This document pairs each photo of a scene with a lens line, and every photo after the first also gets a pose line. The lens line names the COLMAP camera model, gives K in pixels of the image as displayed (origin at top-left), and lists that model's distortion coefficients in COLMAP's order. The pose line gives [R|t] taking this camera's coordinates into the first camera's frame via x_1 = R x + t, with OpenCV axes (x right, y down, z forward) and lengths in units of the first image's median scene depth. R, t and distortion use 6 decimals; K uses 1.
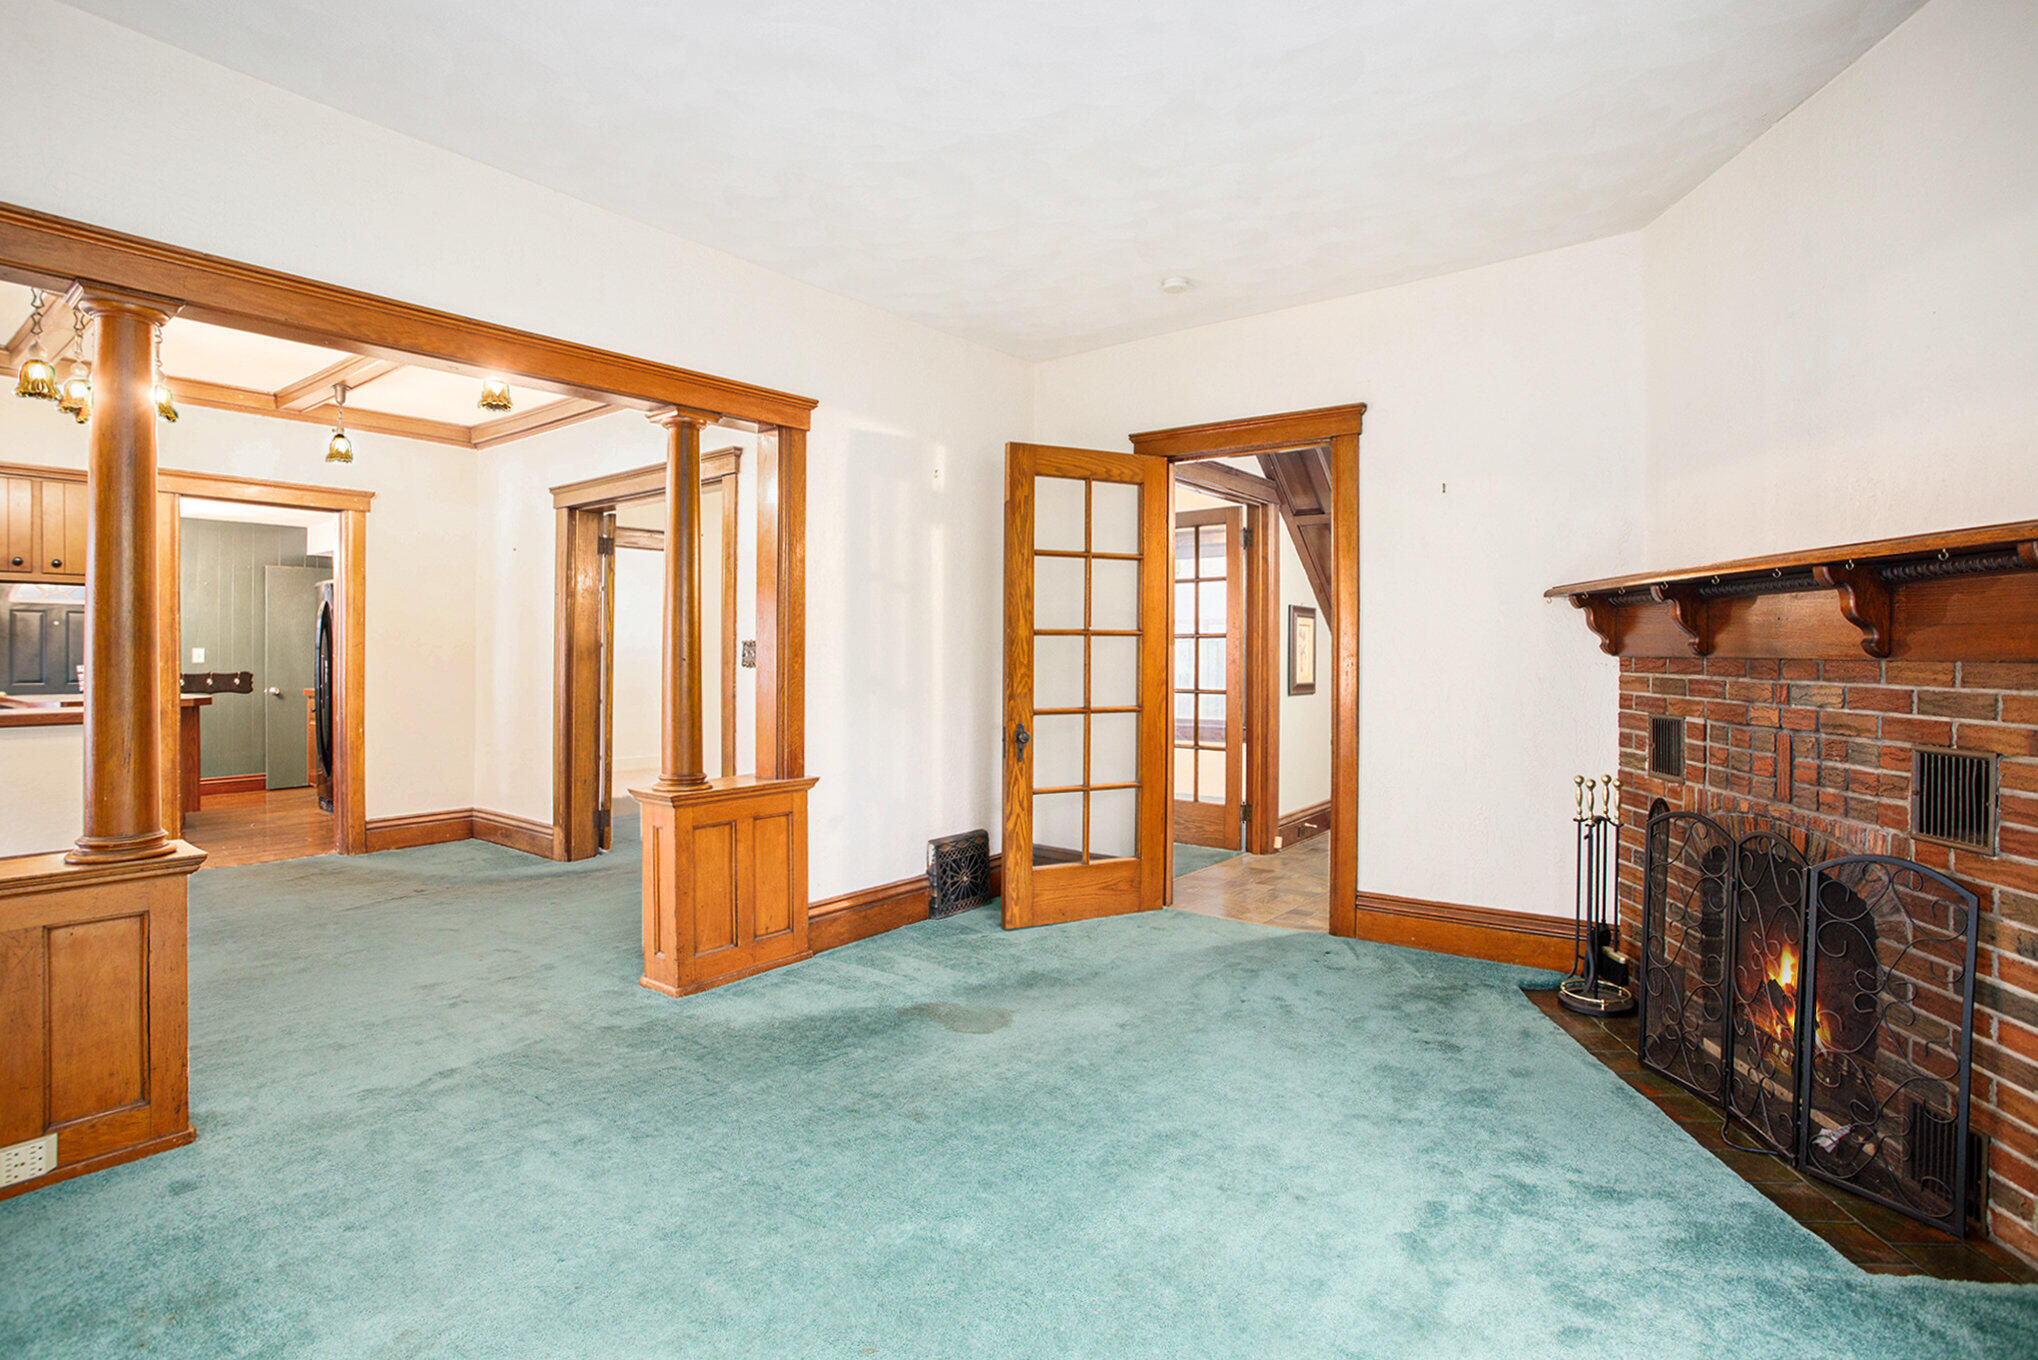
lens RADIAL K [[1038.2, 0, 1016.3], [0, 1038.2, 670.6], [0, 0, 1]] dist [-0.021444, 0.000842]
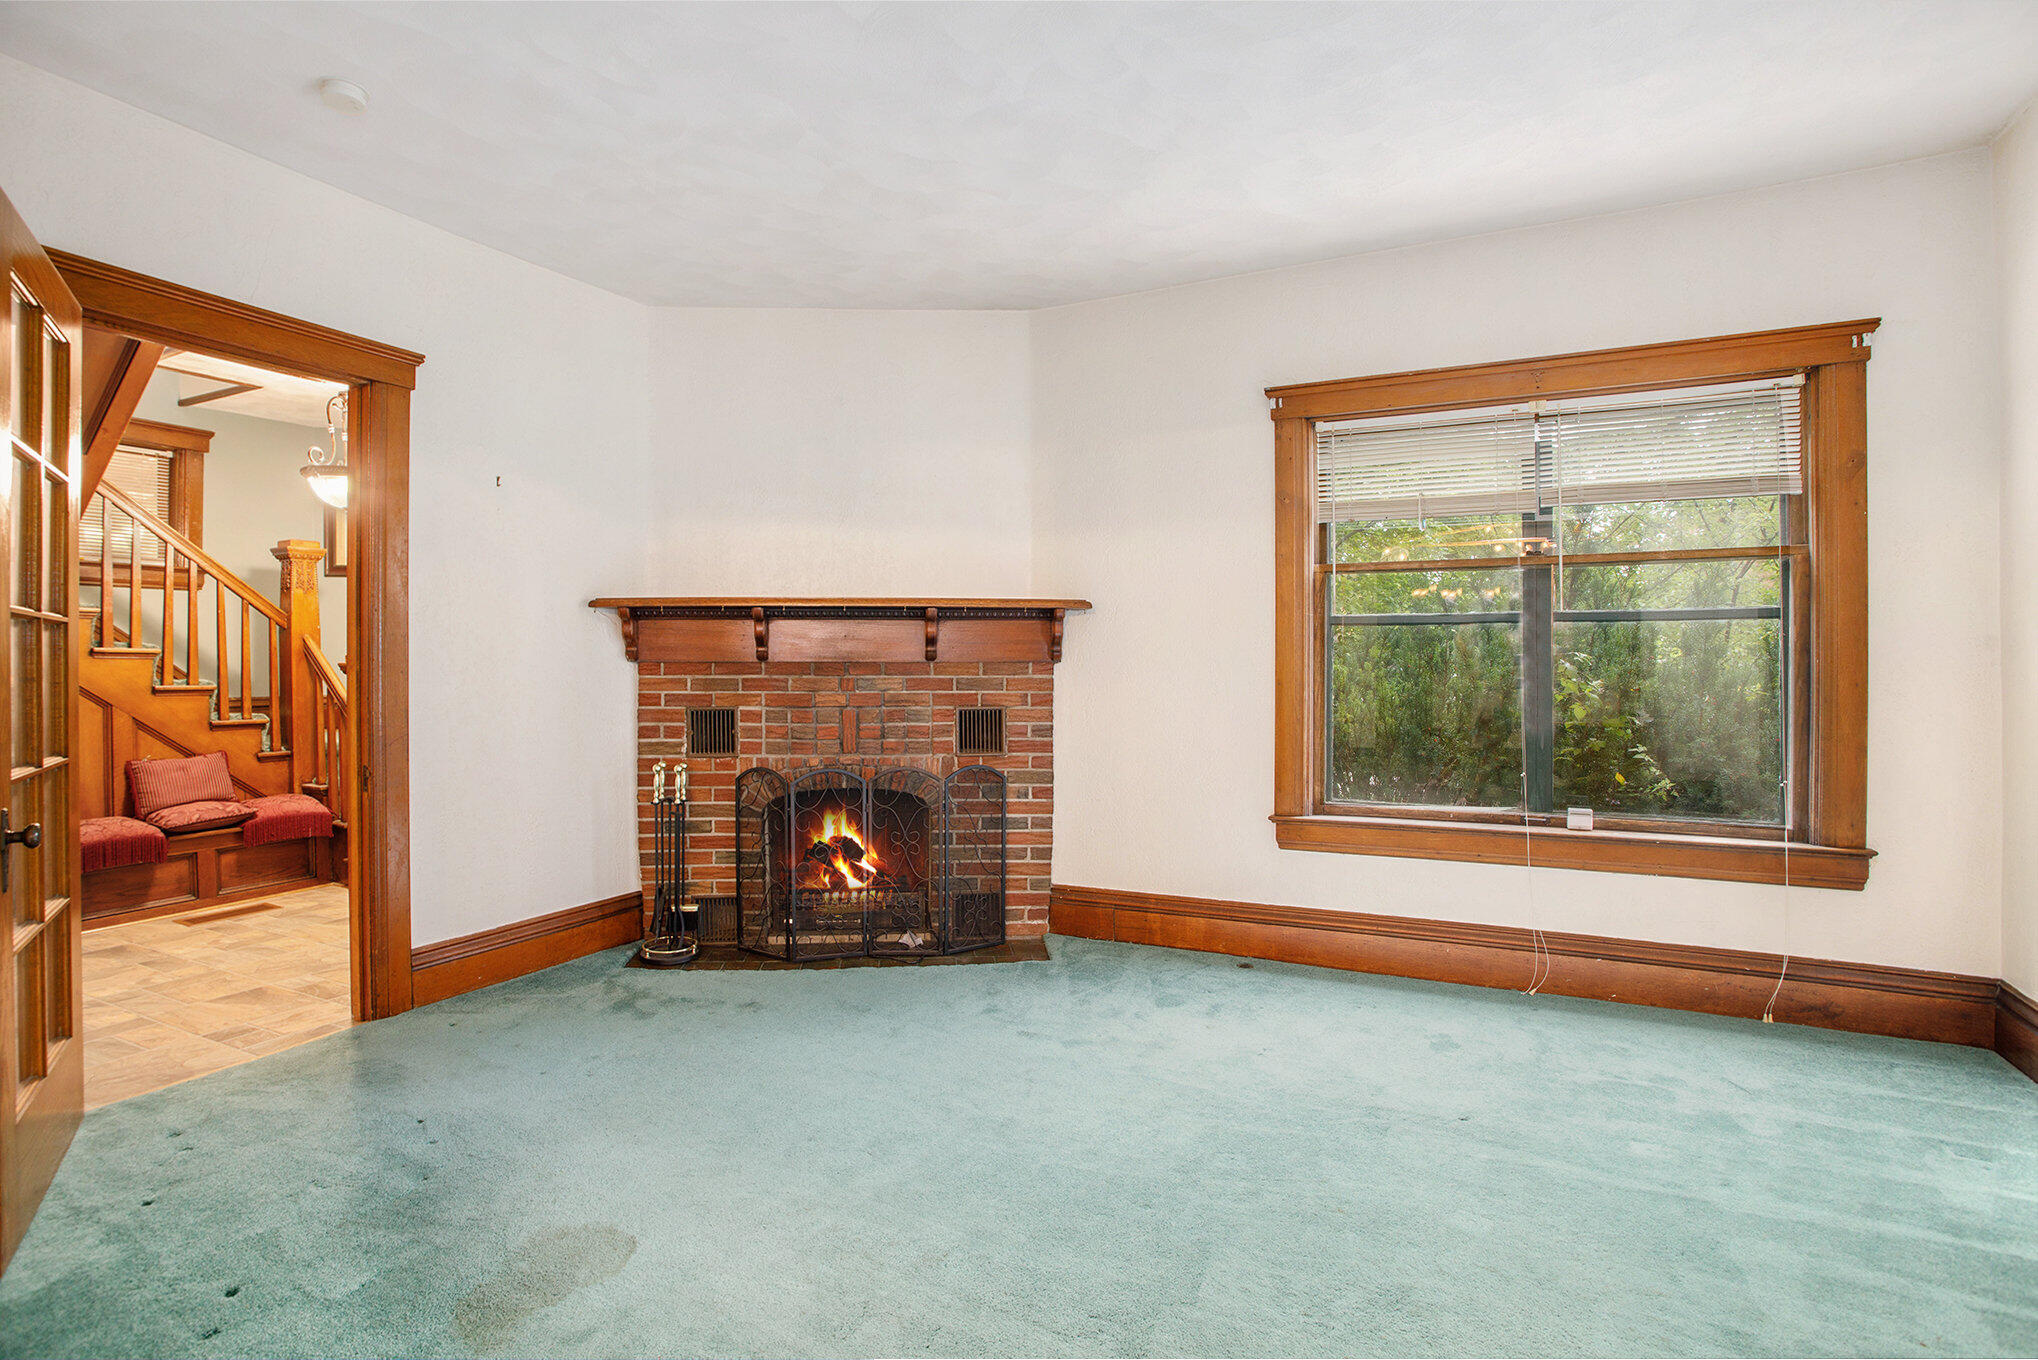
lens RADIAL K [[978.7, 0, 1015.2], [0, 978.7, 667.2], [0, 0, 1]] dist [-0.035272, 0.000446]
pose [[-0.185183, -0.001144, 0.982703, -0.805977], [0.019110, 0.999806, 0.004765, -0.006980], [-0.982518, 0.019662, -0.185125, 1.063558]]
